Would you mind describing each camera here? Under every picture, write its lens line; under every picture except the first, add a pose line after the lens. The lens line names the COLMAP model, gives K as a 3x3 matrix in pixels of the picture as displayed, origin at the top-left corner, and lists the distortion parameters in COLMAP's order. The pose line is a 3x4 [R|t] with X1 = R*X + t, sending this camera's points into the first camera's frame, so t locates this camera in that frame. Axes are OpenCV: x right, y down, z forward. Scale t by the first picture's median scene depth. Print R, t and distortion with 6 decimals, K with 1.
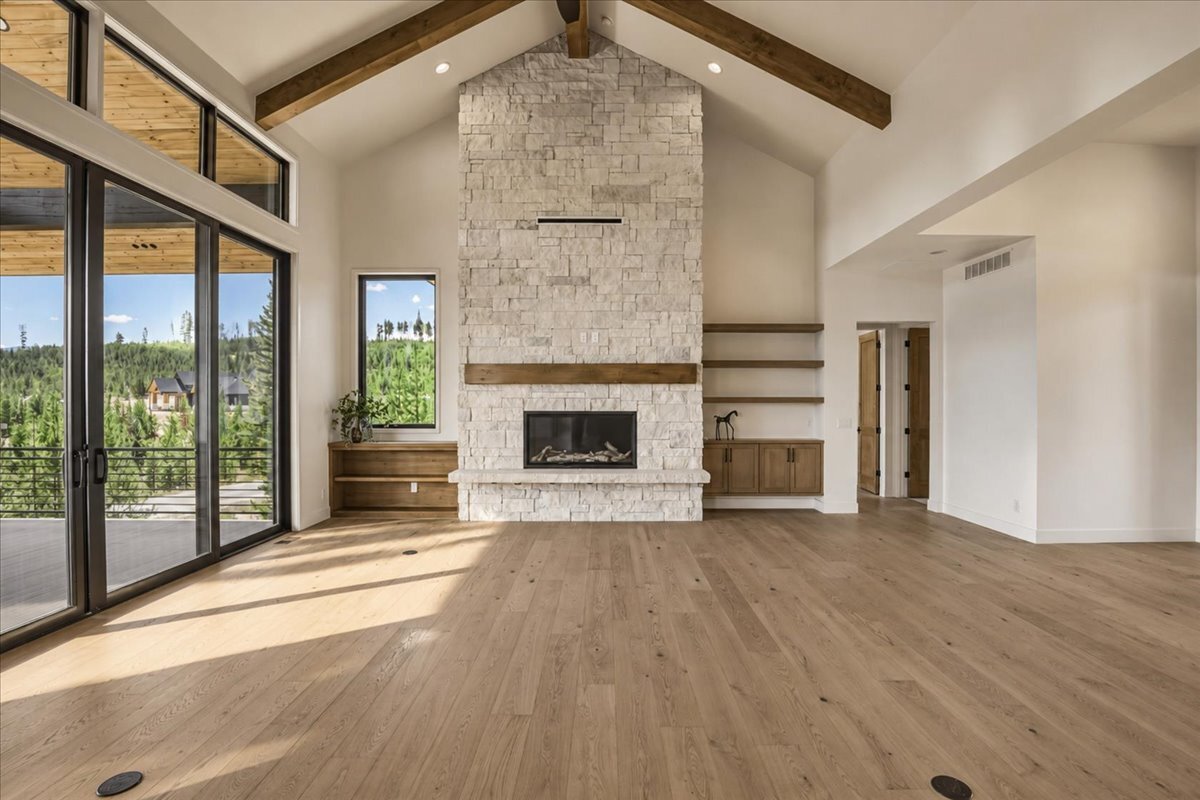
lens RADIAL K [[570.2, 0, 605.2], [0, 570.2, 394.2], [0, 0, 1]] dist [-0.029771, 0.002124]
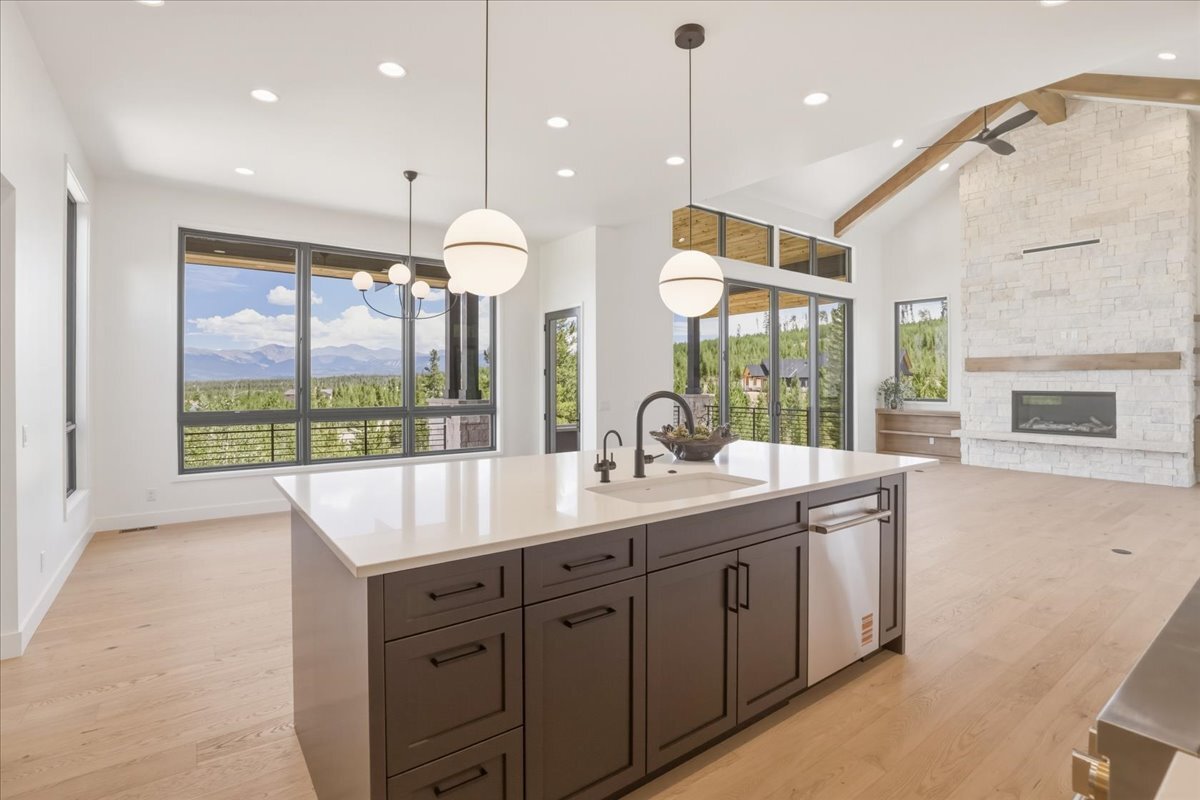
lens RADIAL K [[570.2, 0, 608.9], [0, 570.2, 384.1], [0, 0, 1]] dist [-0.029771, 0.002124]
pose [[0.612100, 0.004631, -0.790767, 0.339934], [0.005842, 0.999929, 0.010378, -0.006436], [0.790759, -0.010972, 0.612029, -0.619677]]
